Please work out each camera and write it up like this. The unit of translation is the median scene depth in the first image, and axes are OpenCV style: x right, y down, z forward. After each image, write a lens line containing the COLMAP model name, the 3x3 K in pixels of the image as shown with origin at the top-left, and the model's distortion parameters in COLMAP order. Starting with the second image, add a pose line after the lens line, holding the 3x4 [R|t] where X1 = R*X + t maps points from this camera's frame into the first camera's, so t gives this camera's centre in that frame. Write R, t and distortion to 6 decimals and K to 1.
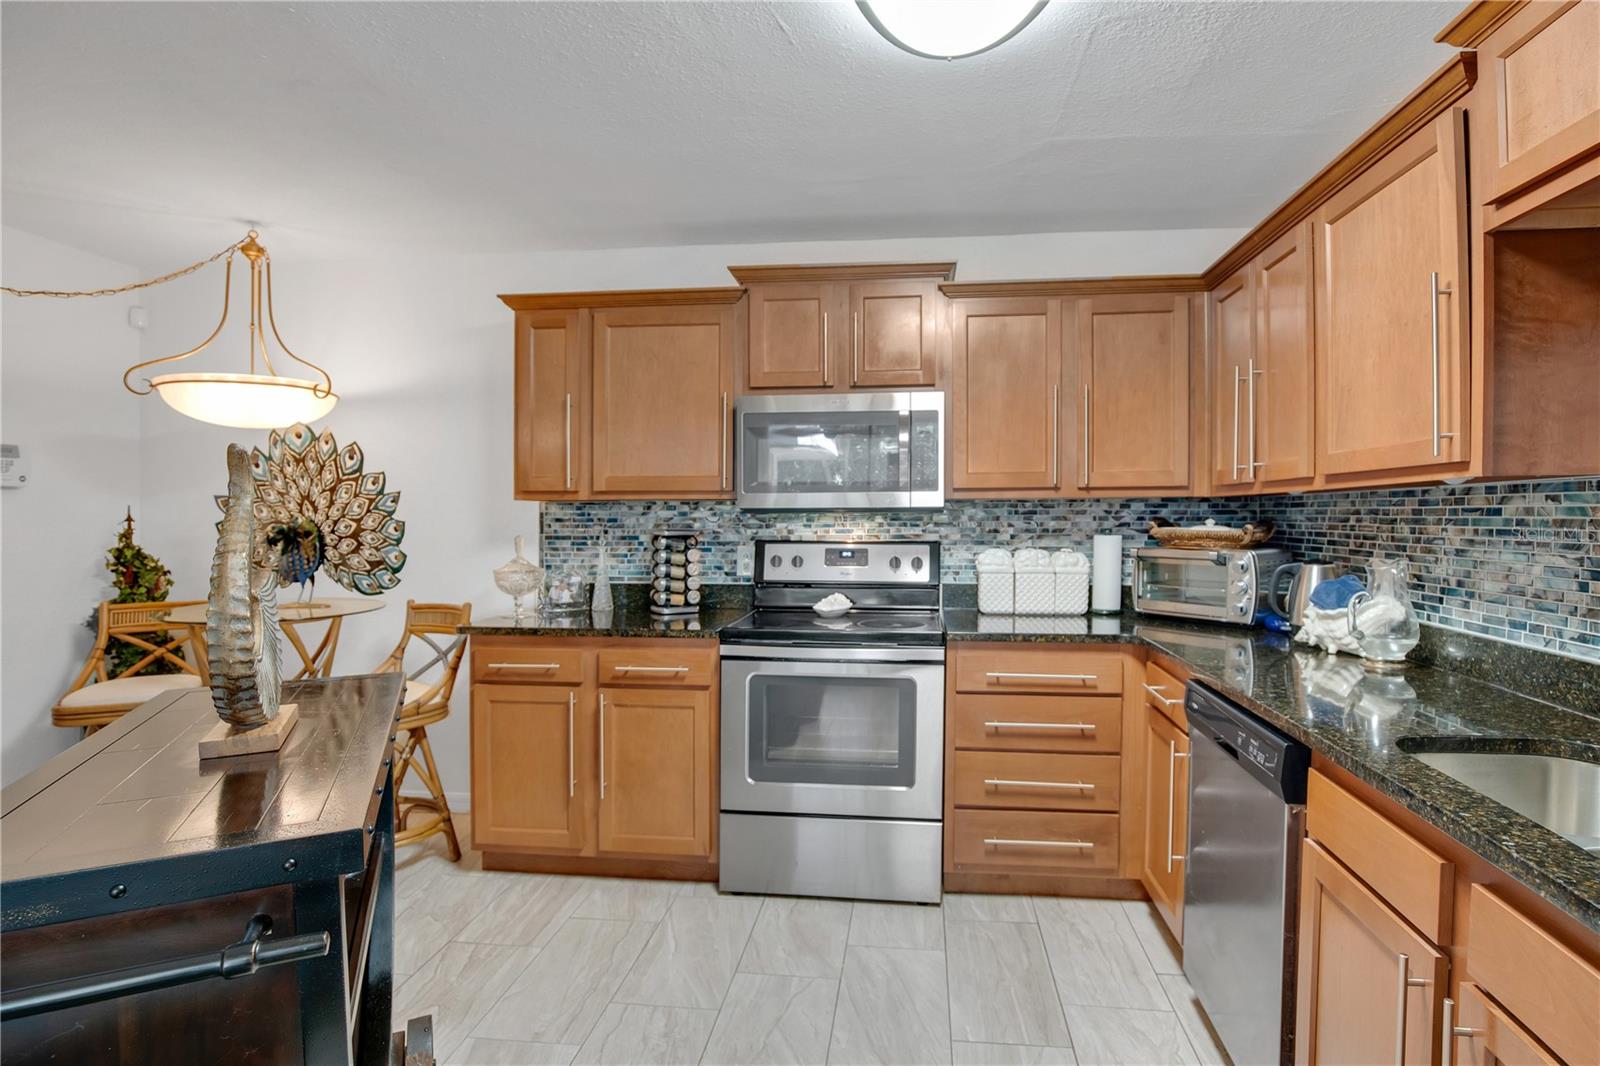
lens RADIAL K [[790.6, 0, 843.8], [0, 790.6, 518.9], [0, 0, 1]] dist [-0.023896, 0.010000]
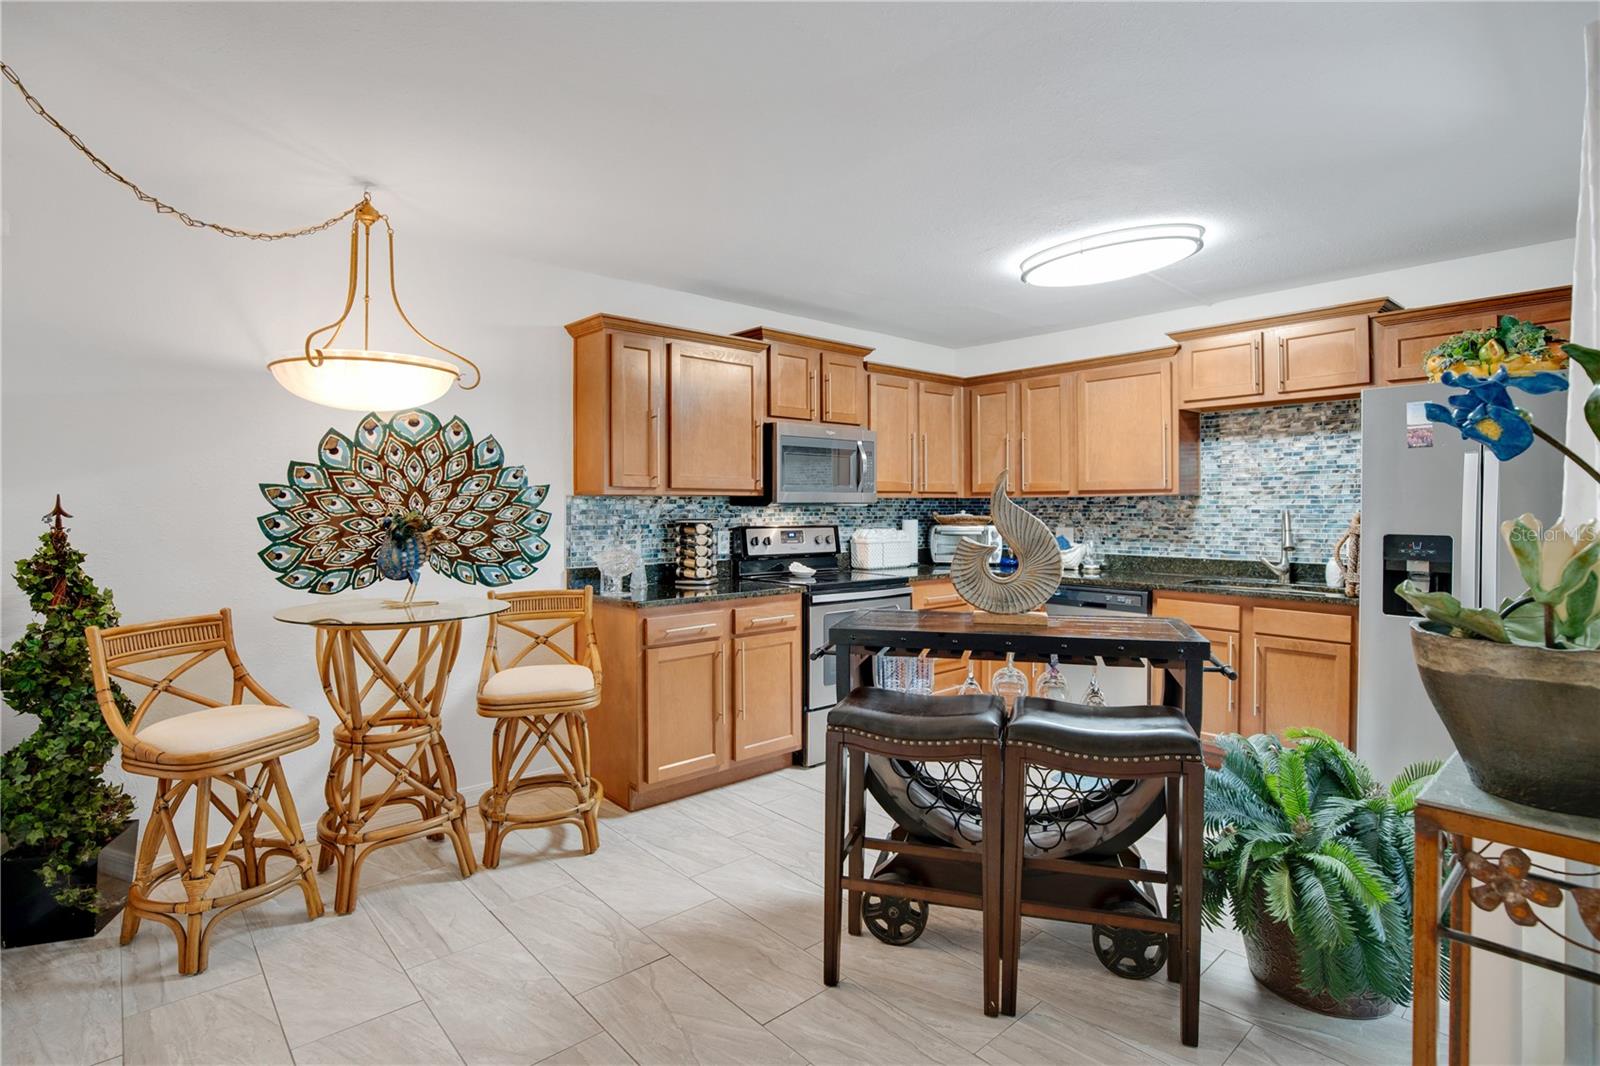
lens RADIAL K [[765.8, 0, 817.3], [0, 765.8, 515.4], [0, 0, 1]] dist [-0.025028, 0.000891]
pose [[0.677651, -0.006536, 0.735354, -1.045083], [0.002503, 0.999975, 0.006582, -0.000113], [-0.735379, -0.002620, 0.677651, 0.024826]]
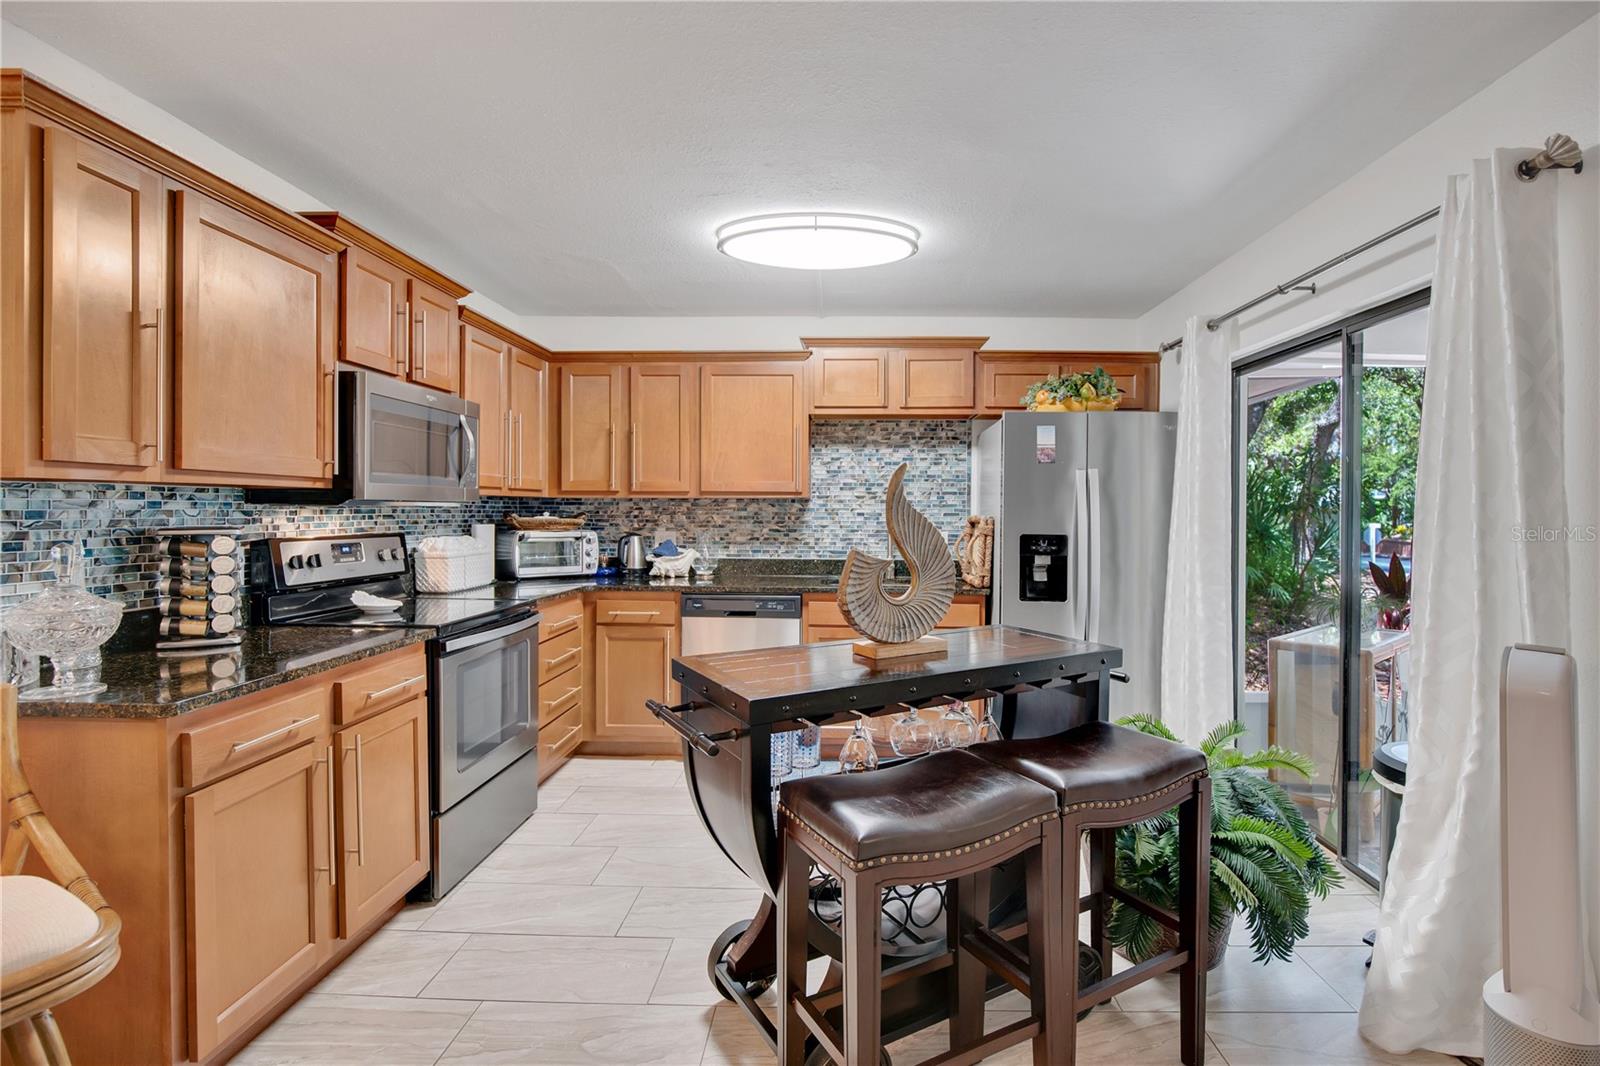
lens RADIAL K [[728.4, 0, 824.5], [0, 728.4, 518.3], [0, 0, 1]] dist [-0.020687, 0.000313]
pose [[-0.061158, -0.010047, 0.998078, -0.934657], [-0.002500, 0.999948, 0.009913, -0.002401], [-0.998125, -0.001889, -0.061180, 0.516274]]
